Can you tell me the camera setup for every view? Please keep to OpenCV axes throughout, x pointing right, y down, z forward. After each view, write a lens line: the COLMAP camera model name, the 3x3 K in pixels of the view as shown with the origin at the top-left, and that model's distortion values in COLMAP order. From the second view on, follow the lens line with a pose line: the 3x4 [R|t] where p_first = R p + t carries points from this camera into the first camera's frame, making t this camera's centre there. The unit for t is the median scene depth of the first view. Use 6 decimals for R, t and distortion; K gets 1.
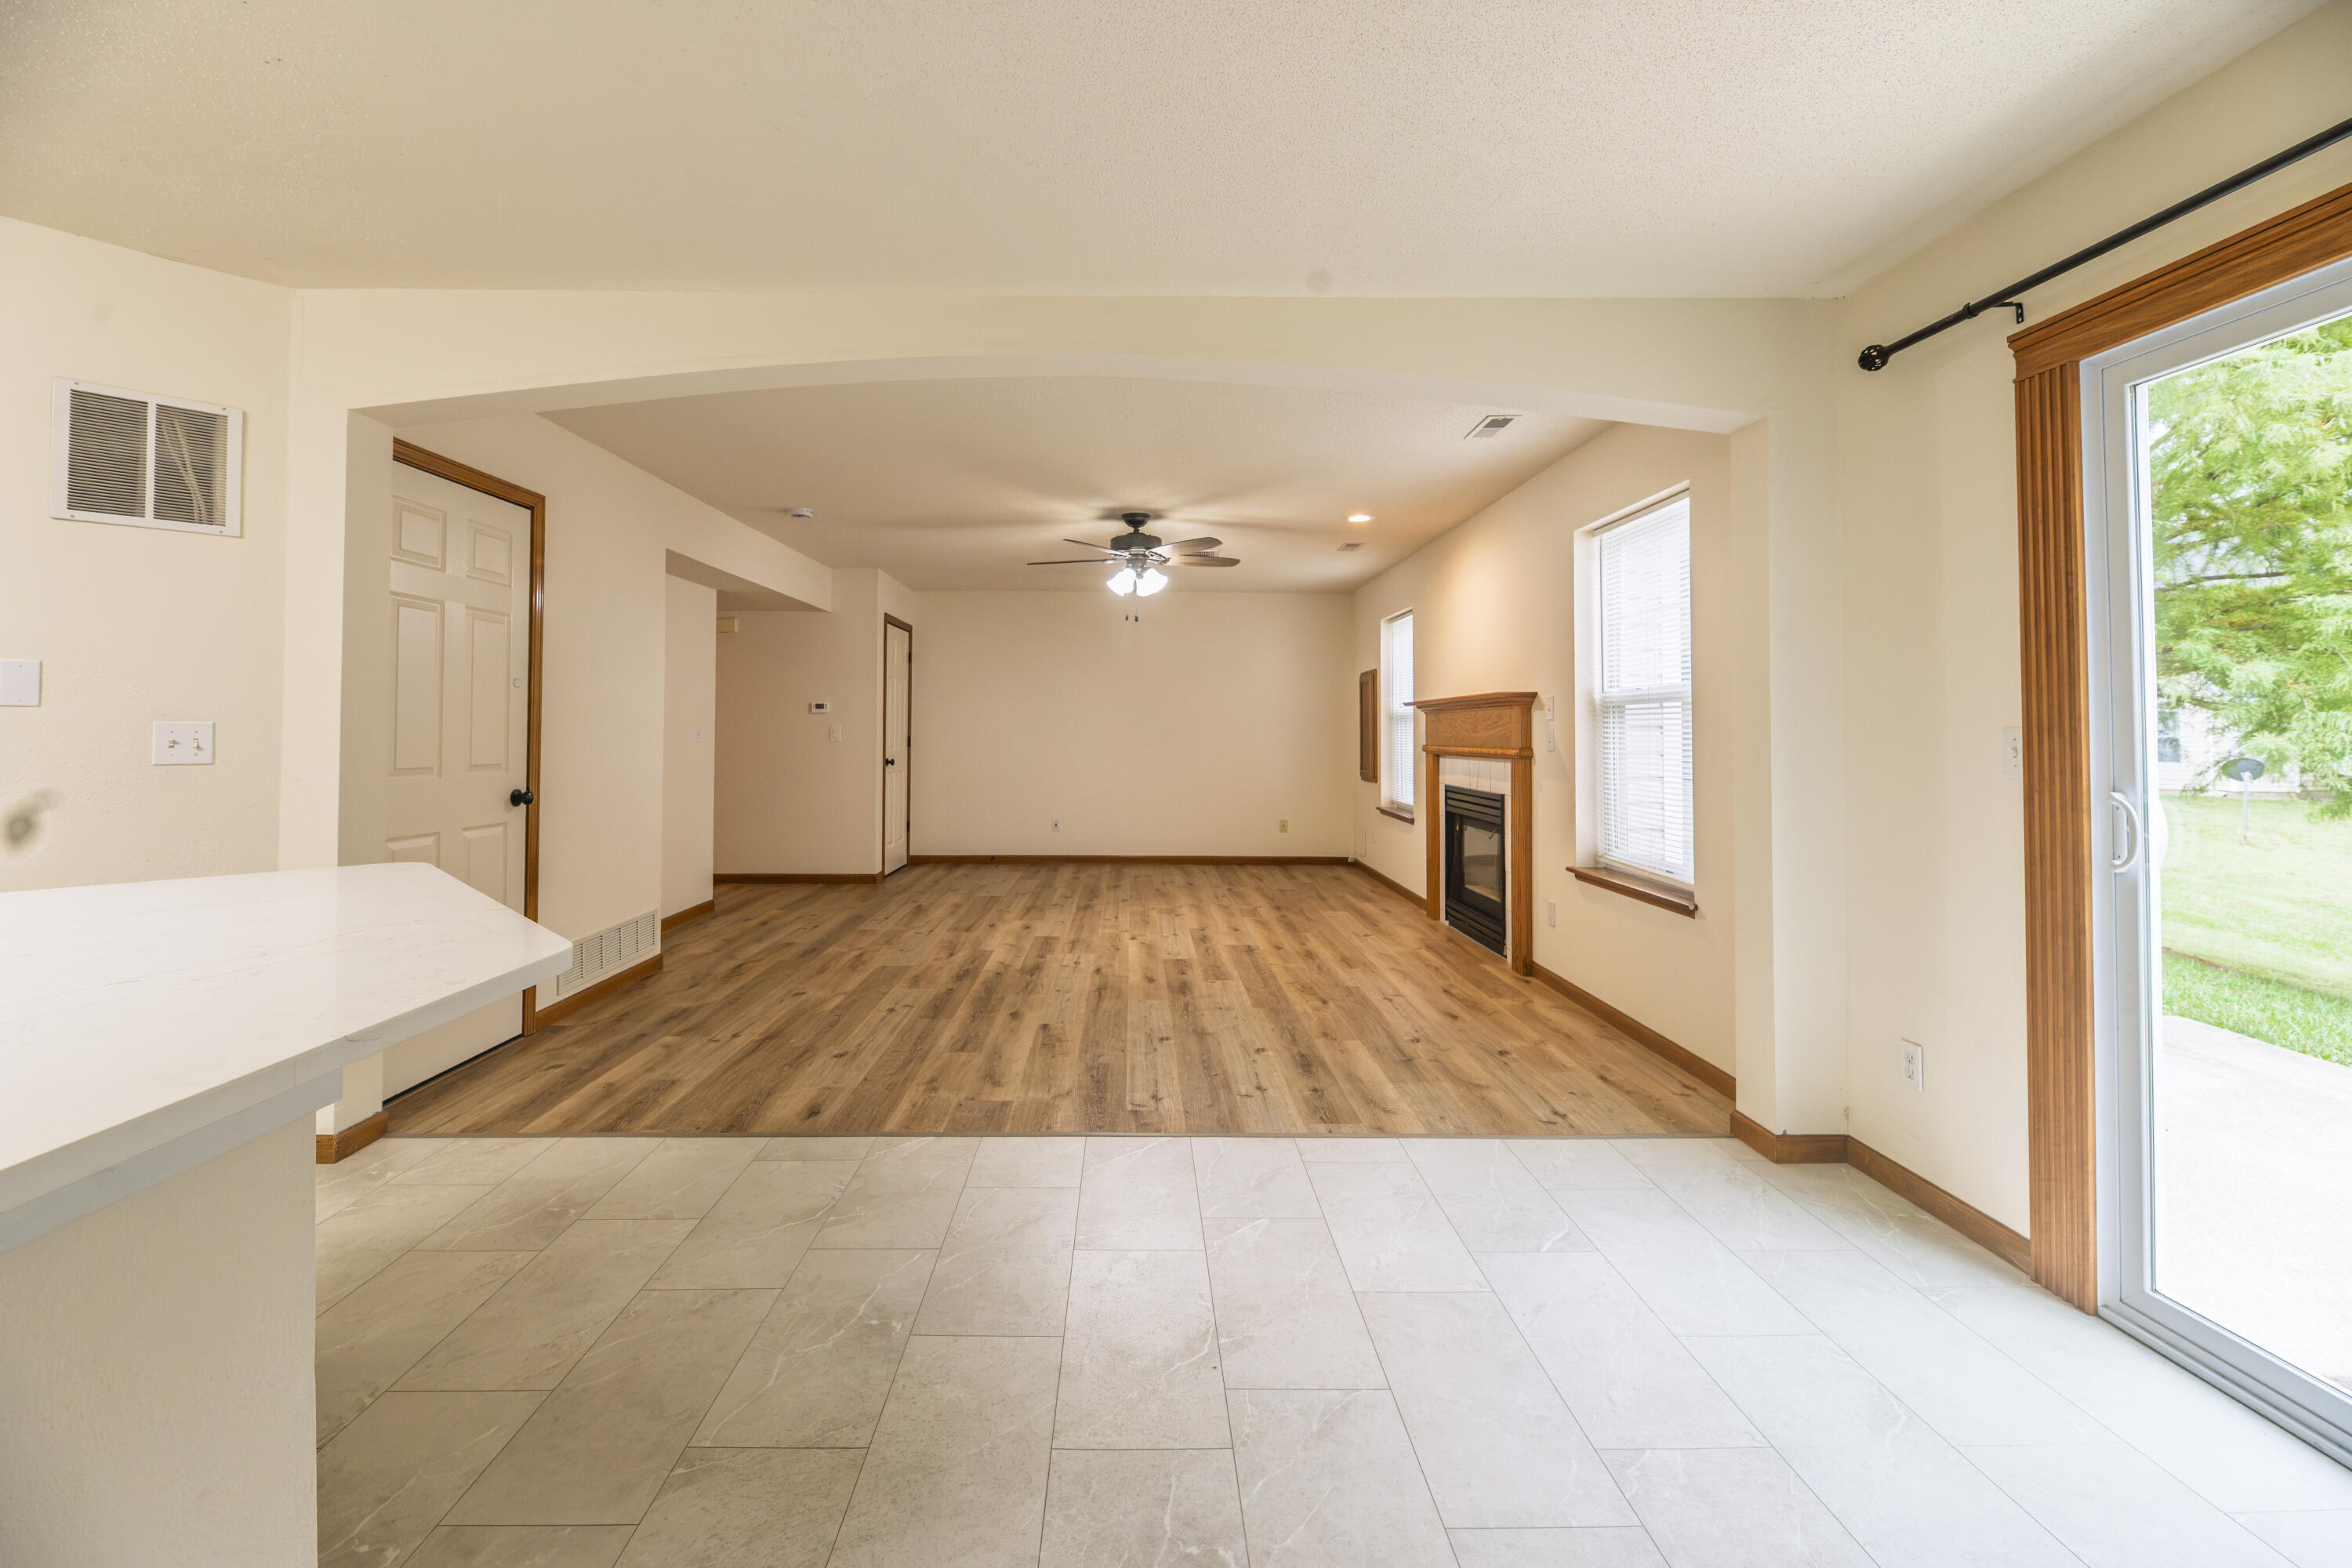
lens RADIAL K [[954.2, 0, 1144.1], [0, 954.2, 704.0], [0, 0, 1]] dist [-0.024715, -0.000137]
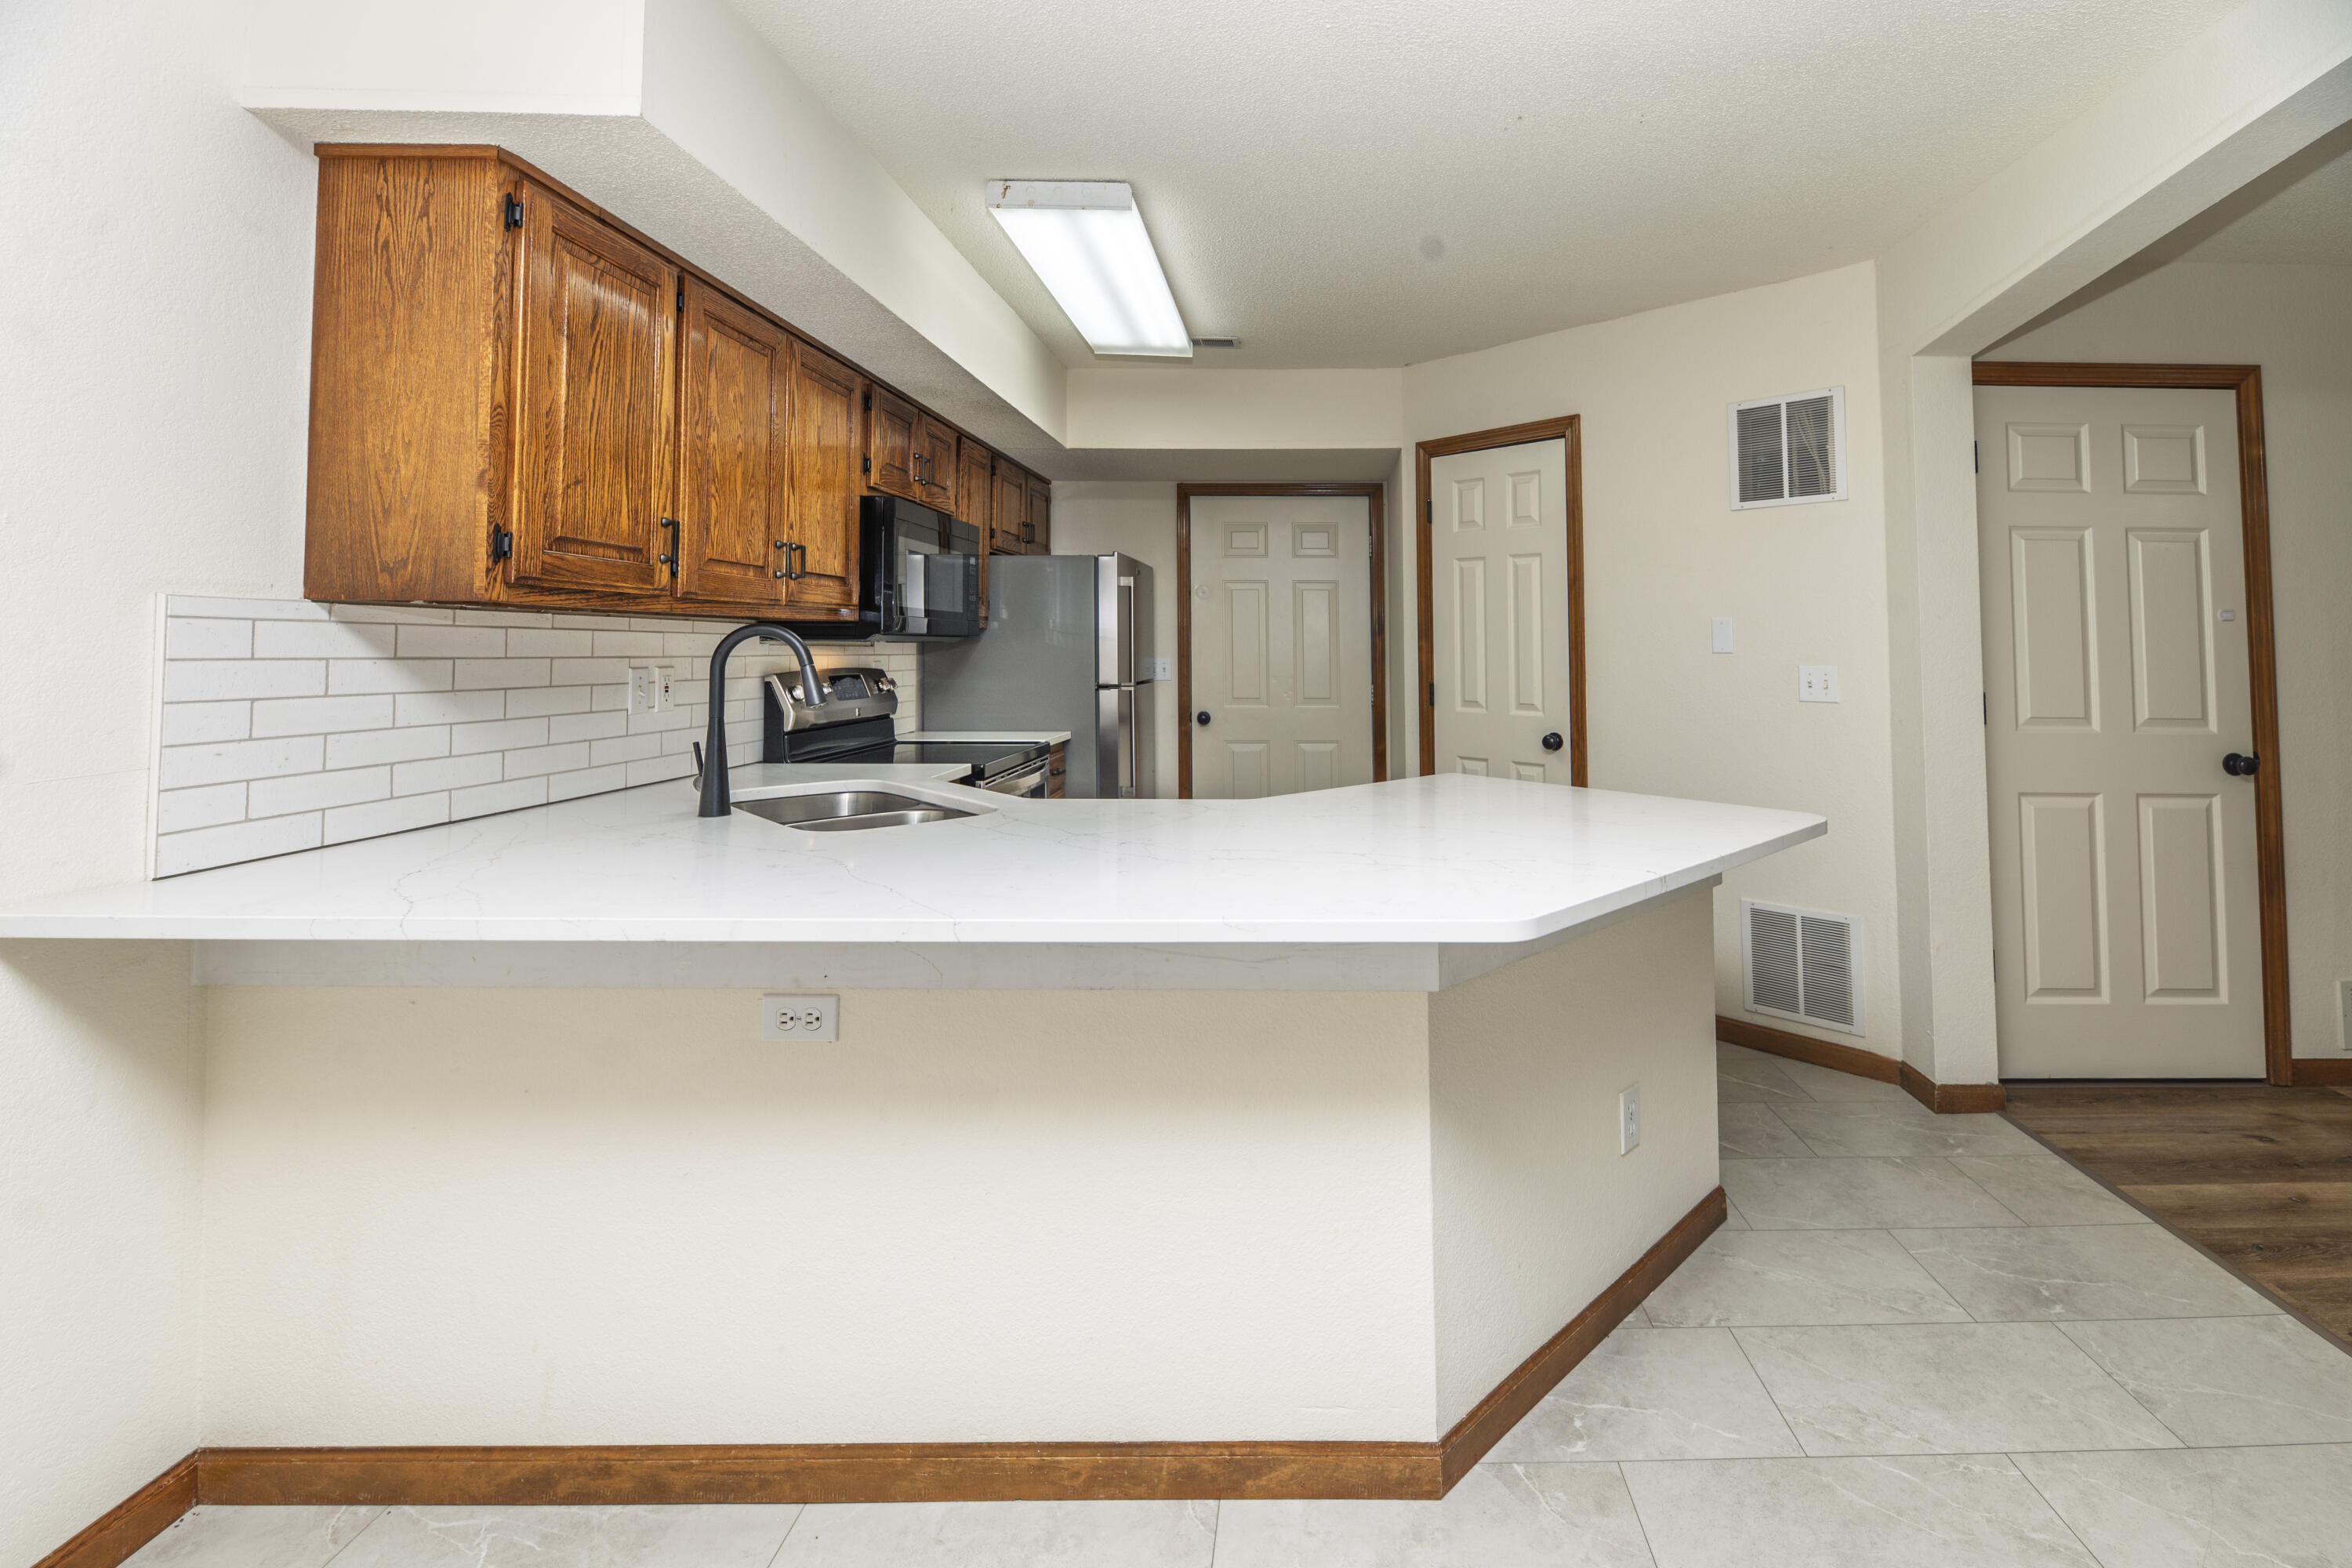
lens RADIAL K [[986.8, 0, 1333.8], [0, 986.8, 614.8], [0, 0, 1]] dist [-0.003362, -0.000463]
pose [[0.006438, -0.038331, -0.999244, 0.194822], [0.020901, 0.999052, -0.038189, -0.009653], [0.999761, -0.020639, 0.007233, 0.371124]]
